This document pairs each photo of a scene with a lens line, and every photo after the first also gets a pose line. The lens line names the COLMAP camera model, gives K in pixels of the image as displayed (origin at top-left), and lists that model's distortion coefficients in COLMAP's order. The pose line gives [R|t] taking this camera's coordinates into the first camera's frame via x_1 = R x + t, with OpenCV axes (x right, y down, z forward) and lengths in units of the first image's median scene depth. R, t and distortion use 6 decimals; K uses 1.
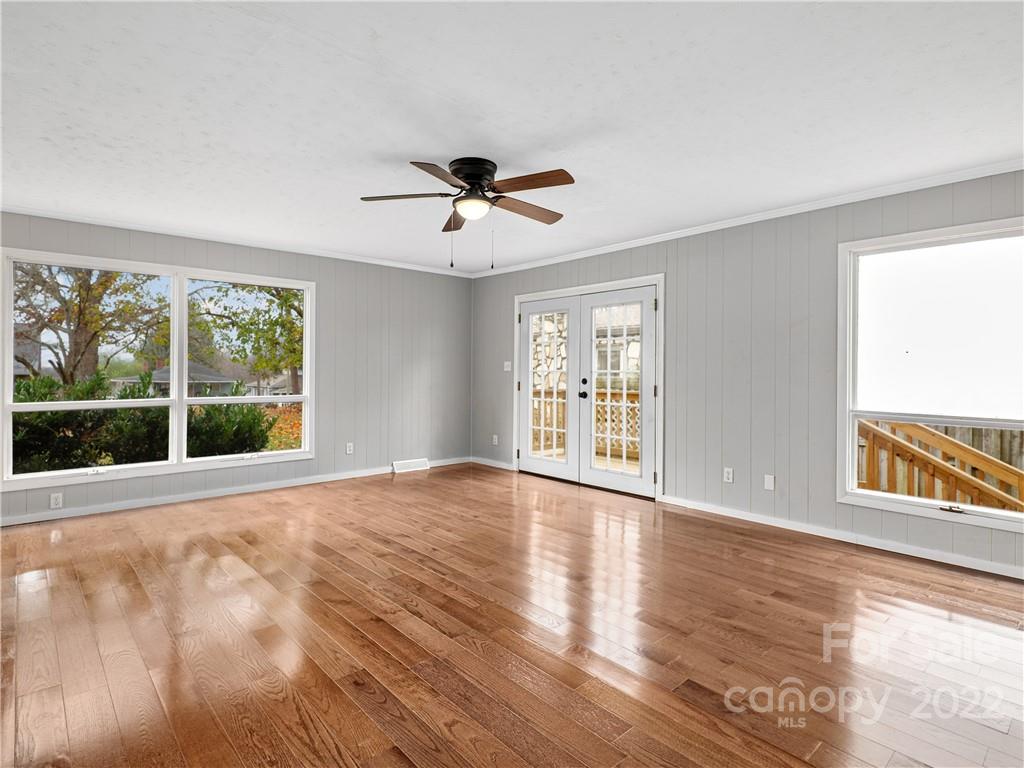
lens RADIAL K [[532.3, 0, 507.2], [0, 532.3, 378.7], [0, 0, 1]] dist [0.032529, -0.027127]
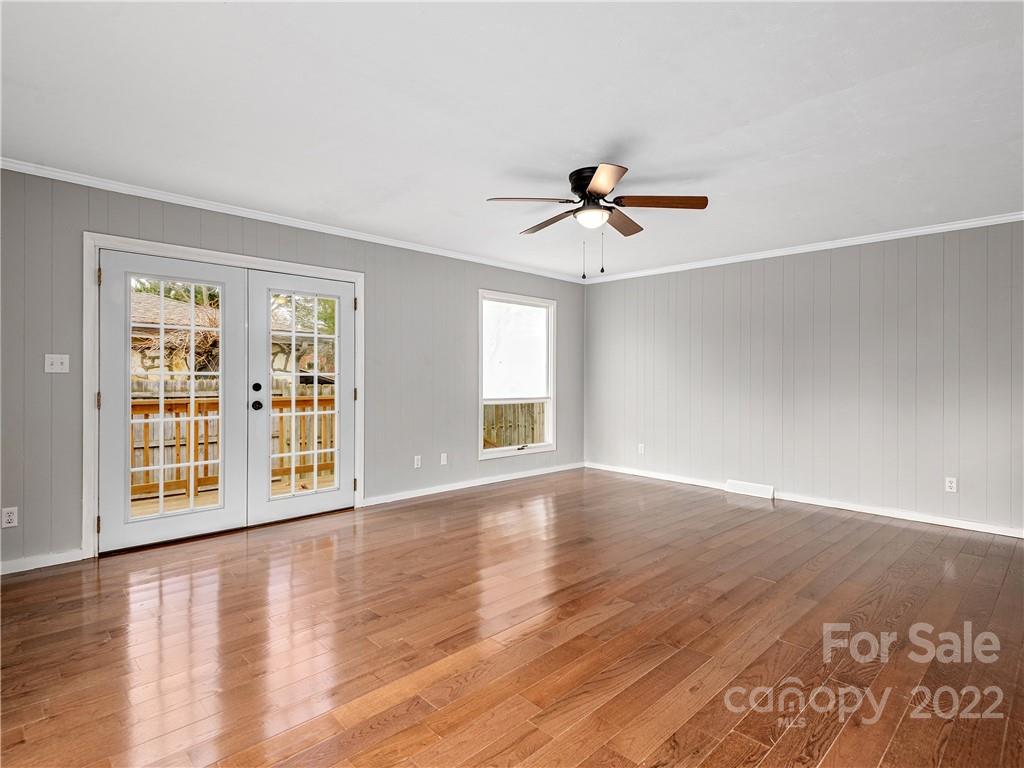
lens RADIAL K [[532.3, 0, 507.2], [0, 532.3, 378.7], [0, 0, 1]] dist [0.032529, -0.027127]
pose [[-0.031310, -0.012104, 0.999436, -0.666552], [0.009005, 0.999883, 0.012391, -0.013952], [-0.999469, 0.009388, -0.031197, 0.734155]]
